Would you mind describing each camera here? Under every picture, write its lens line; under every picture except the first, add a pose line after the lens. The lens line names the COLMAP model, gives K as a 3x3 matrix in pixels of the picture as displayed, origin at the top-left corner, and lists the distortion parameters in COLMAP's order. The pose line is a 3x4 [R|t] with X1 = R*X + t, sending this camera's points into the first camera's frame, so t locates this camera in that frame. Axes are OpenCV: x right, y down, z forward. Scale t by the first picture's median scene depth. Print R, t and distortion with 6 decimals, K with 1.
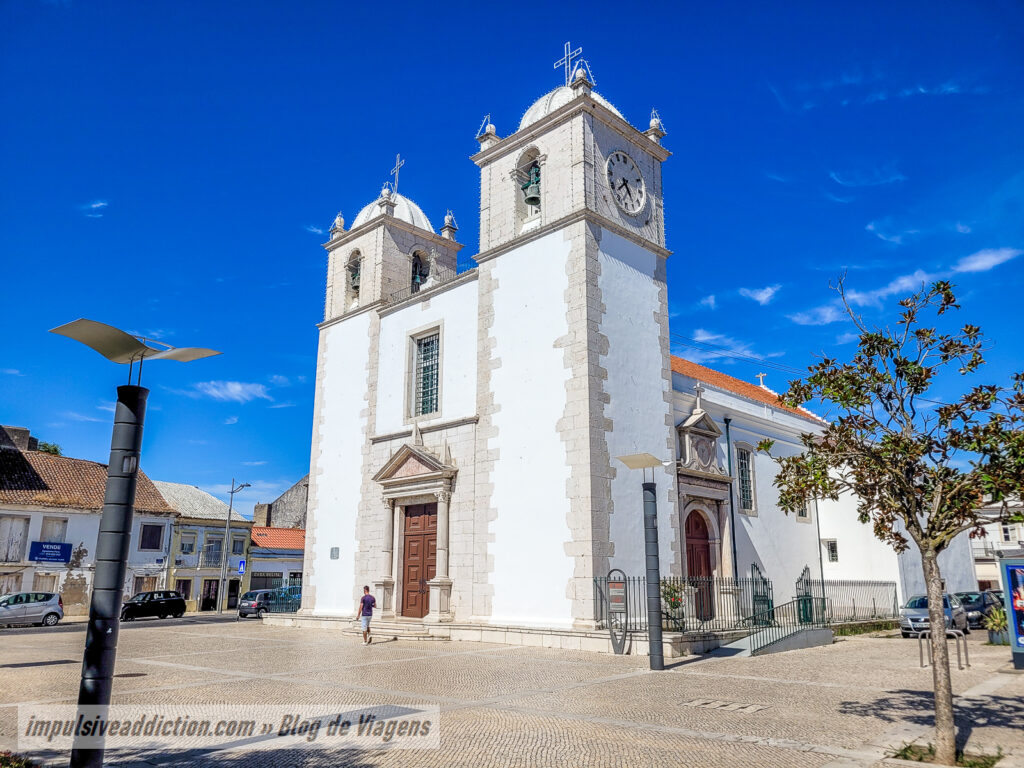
lens RADIAL K [[790.6, 0, 527.1], [0, 790.6, 397.7], [0, 0, 1]] dist [0.040322, -0.006262]
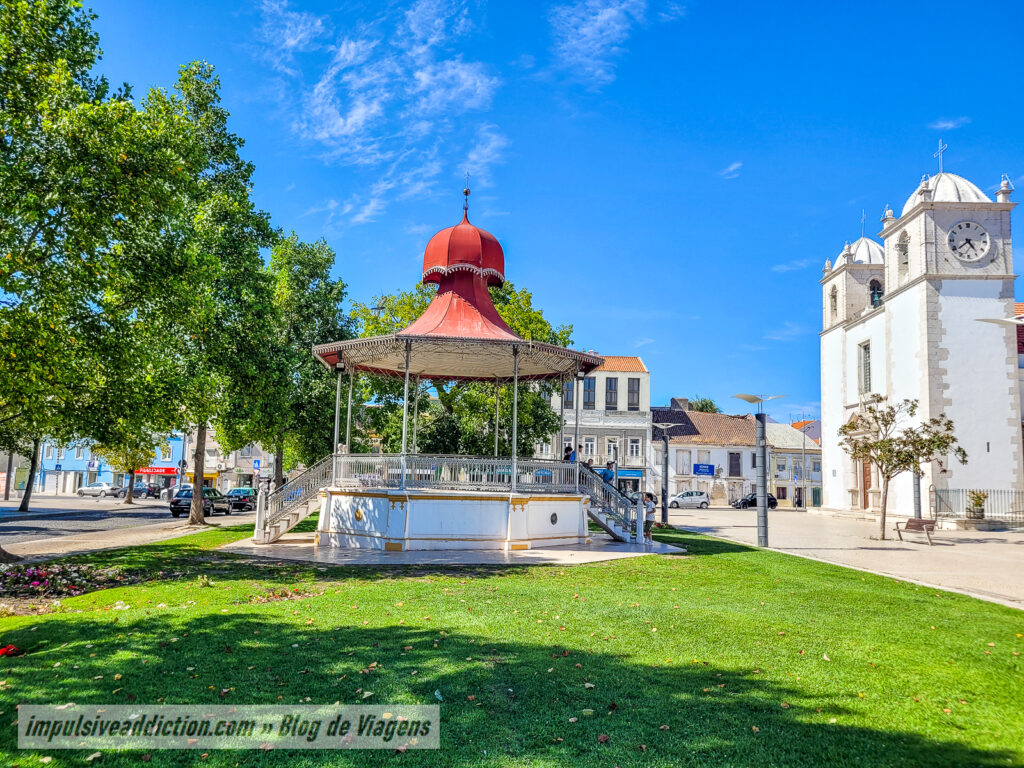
lens RADIAL K [[790.6, 0, 527.1], [0, 790.6, 397.7], [0, 0, 1]] dist [0.040322, -0.006262]
pose [[0.694317, -0.062985, -0.716908, 0.588153], [0.140057, 0.988942, 0.048758, -0.154067], [0.705909, -0.134261, 0.695461, -0.695410]]
